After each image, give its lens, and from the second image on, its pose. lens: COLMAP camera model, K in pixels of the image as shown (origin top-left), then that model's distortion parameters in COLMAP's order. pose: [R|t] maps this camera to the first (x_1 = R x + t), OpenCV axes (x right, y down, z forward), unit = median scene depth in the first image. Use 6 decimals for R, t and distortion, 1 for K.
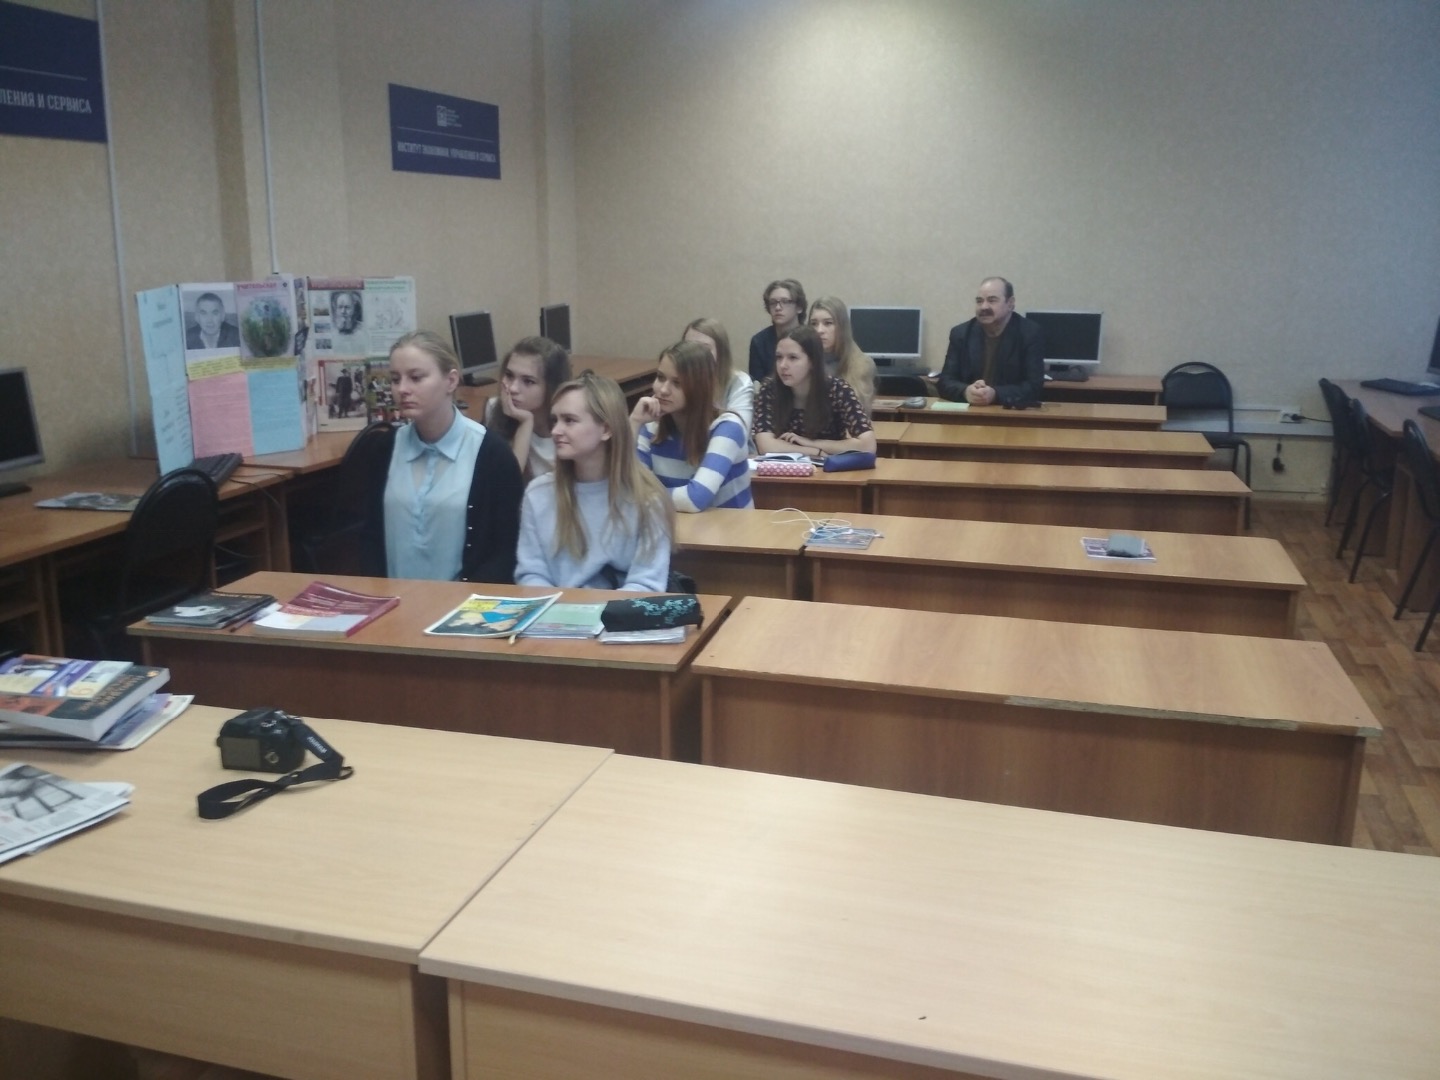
lens RADIAL K [[1281.8, 0, 720.0], [0, 1281.8, 540.0], [0, 0, 1]] dist [0.175840, -0.343613]
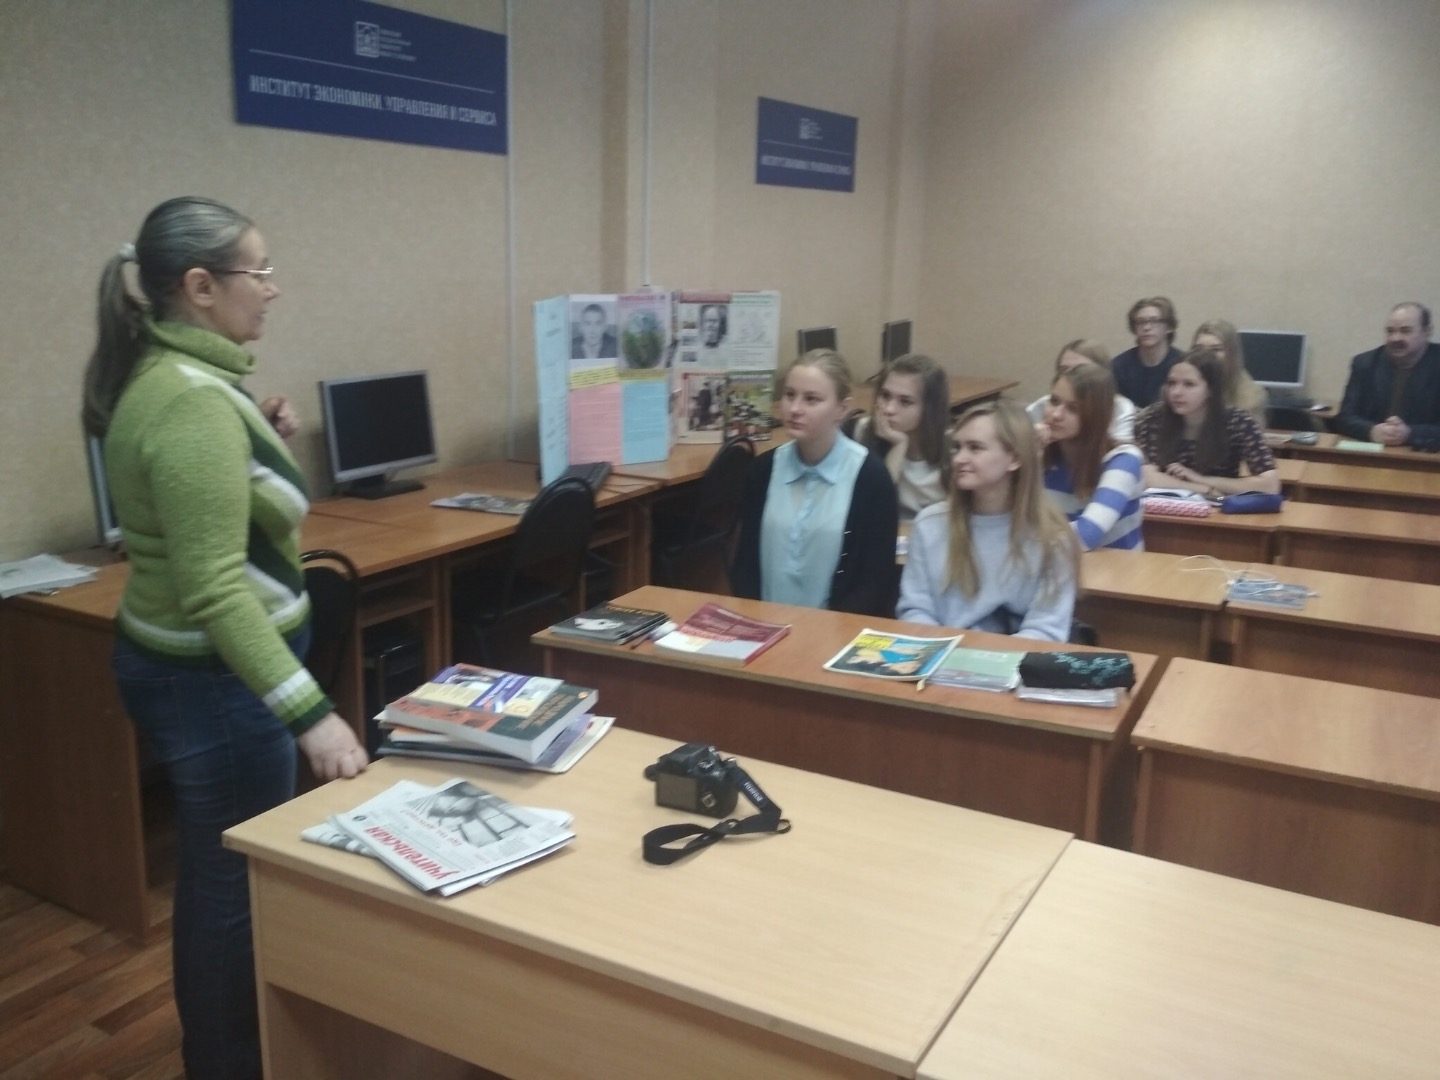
lens RADIAL K [[1281.8, 0, 720.0], [0, 1281.8, 540.0], [0, 0, 1]] dist [0.175840, -0.343613]
pose [[0.975358, 0.065059, -0.210818, -0.080684], [-0.067213, 0.997734, -0.003064, -0.010031], [0.210141, 0.017158, 0.977521, 0.046335]]
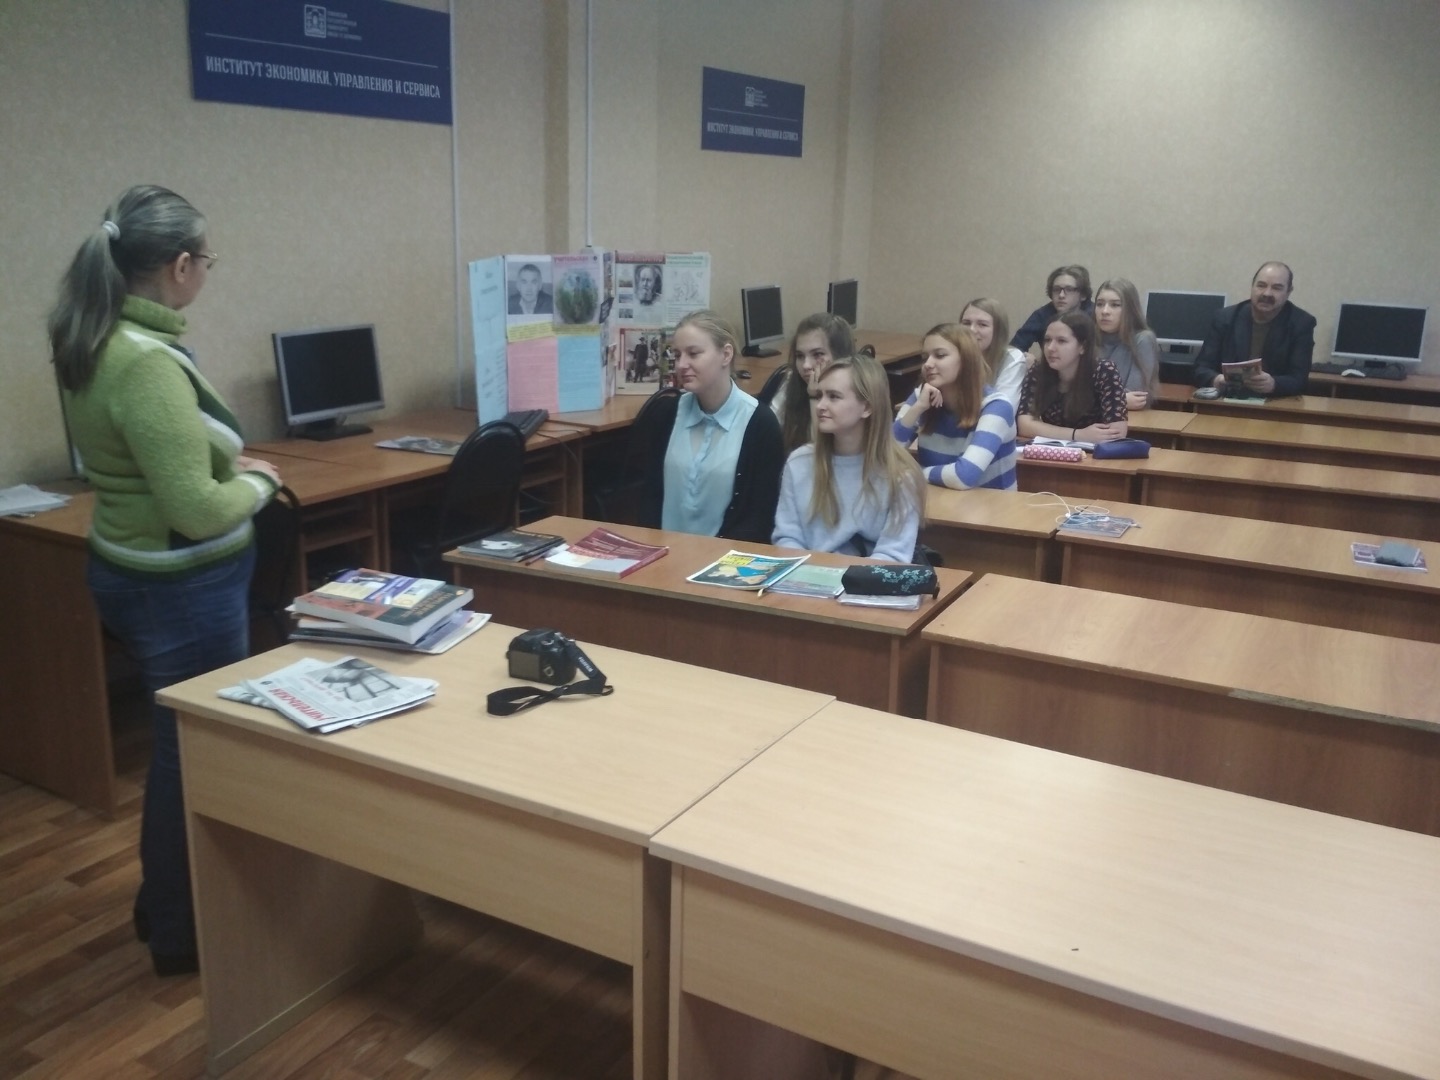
lens RADIAL K [[1289.7, 0, 738.6], [0, 1289.7, 544.8], [0, 0, 1]] dist [0.170752, -0.327392]
pose [[0.976386, 0.076970, -0.201855, 0.028356], [-0.072044, 0.996899, 0.031646, 0.001773], [0.203665, -0.016356, 0.978904, -0.060473]]
